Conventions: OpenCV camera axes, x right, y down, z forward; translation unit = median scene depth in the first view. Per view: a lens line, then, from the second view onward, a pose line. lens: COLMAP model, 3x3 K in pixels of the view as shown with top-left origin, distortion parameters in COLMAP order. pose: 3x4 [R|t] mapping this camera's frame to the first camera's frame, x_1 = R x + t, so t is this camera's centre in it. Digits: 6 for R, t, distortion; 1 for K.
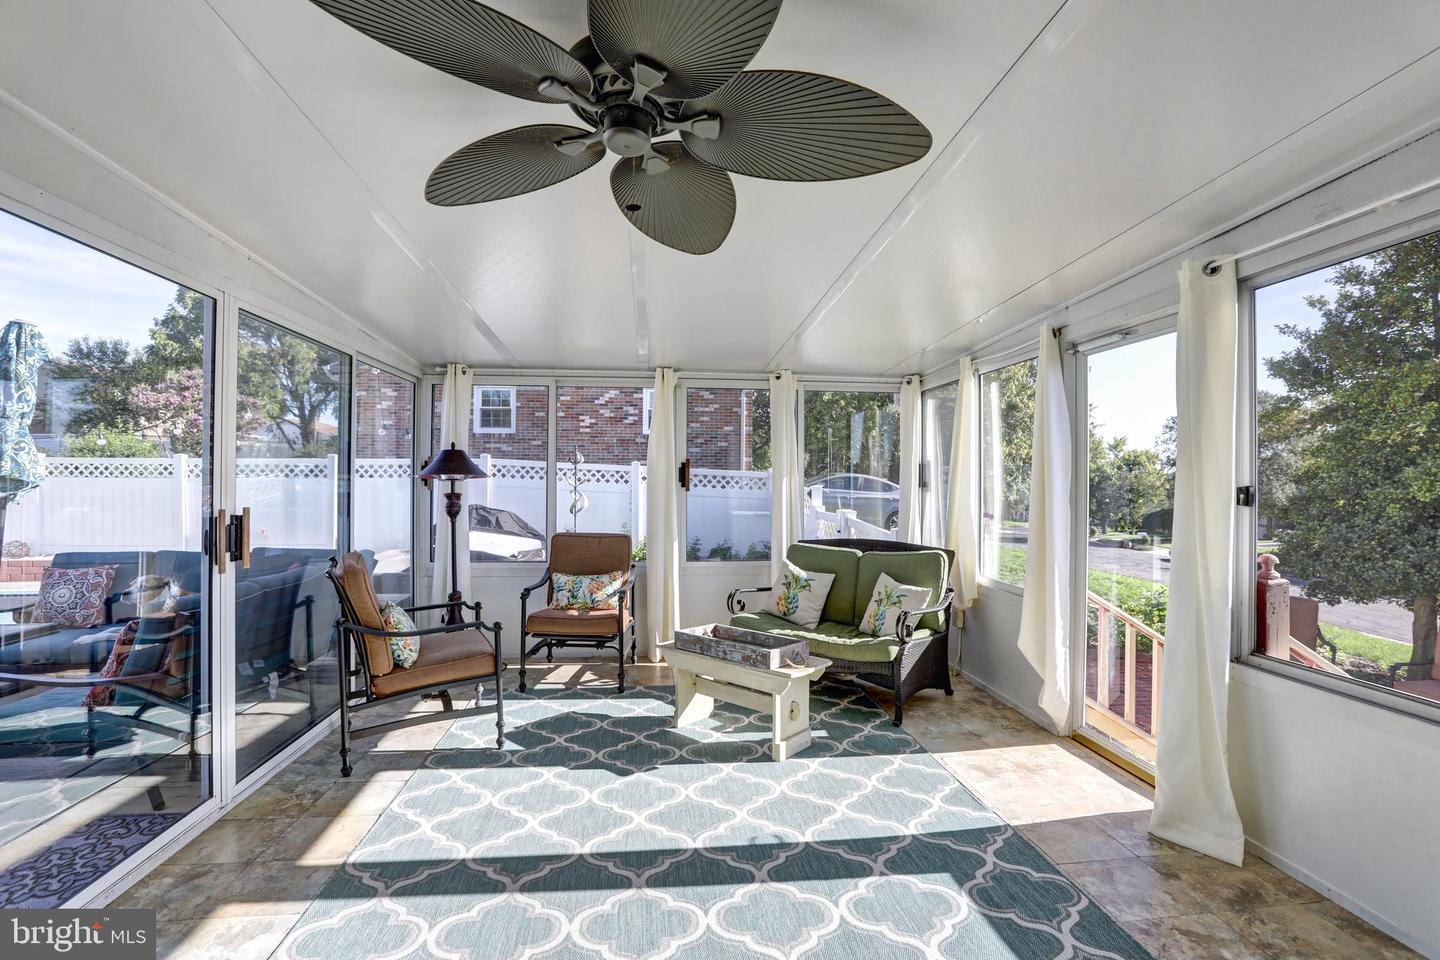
lens RADIAL K [[655.0, 0, 721.0], [0, 655.0, 474.9], [0, 0, 1]] dist [-0.075383, 0.031682]
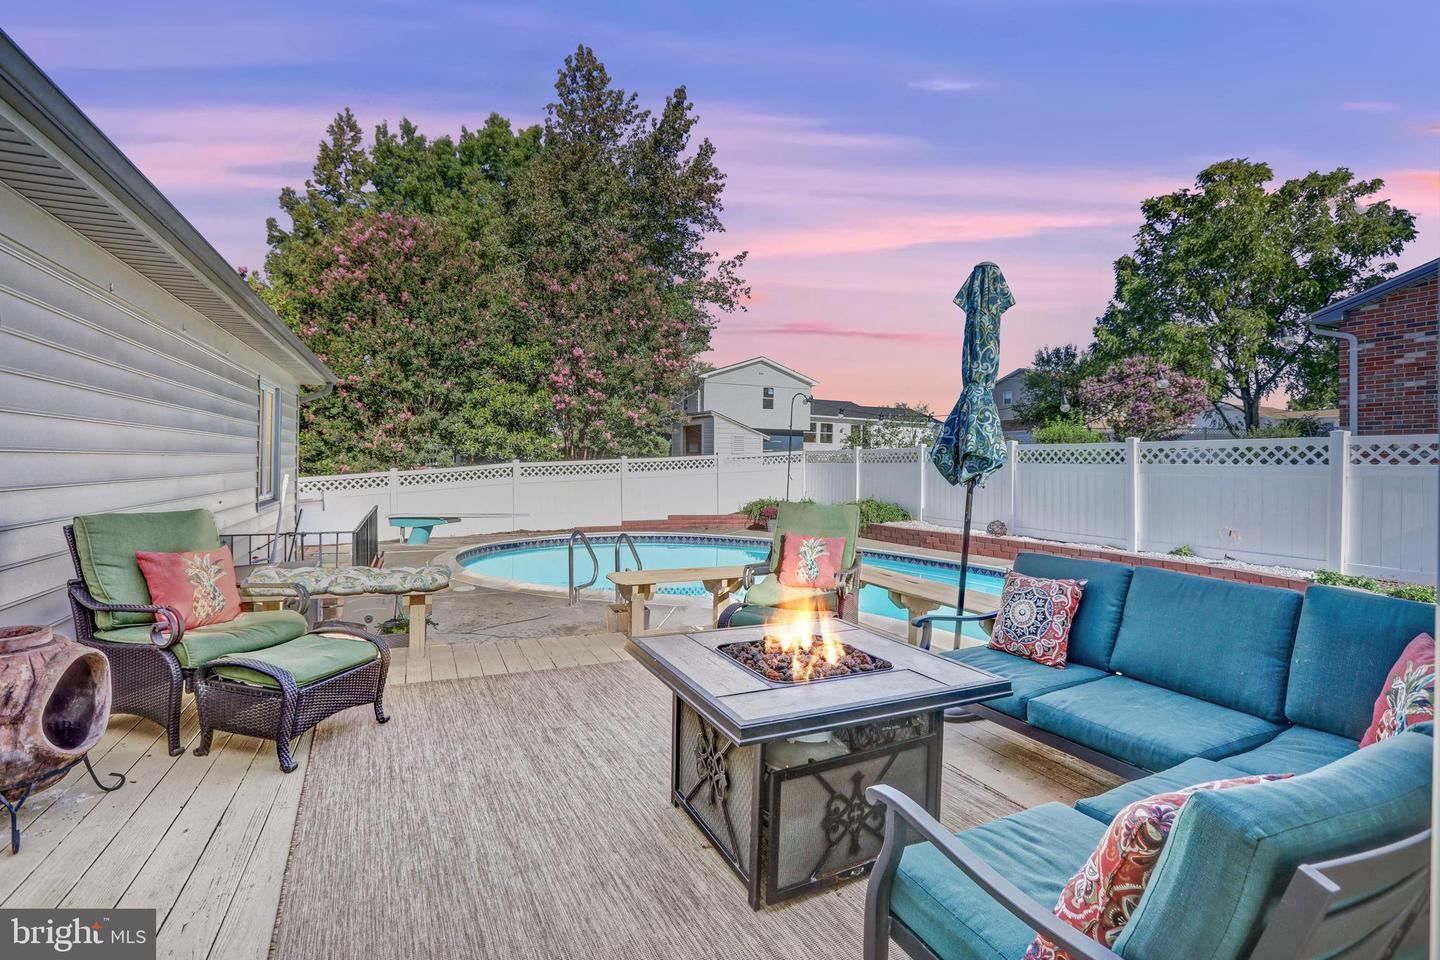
lens RADIAL K [[658.8, 0, 706.1], [0, 658.8, 472.2], [0, 0, 1]] dist [-0.068880, 0.035606]
pose [[0.290047, 0.006186, -0.956992, -0.078548], [0.003826, 0.999964, 0.007624, 0.003579], [0.957005, -0.005872, 0.290013, 0.077033]]
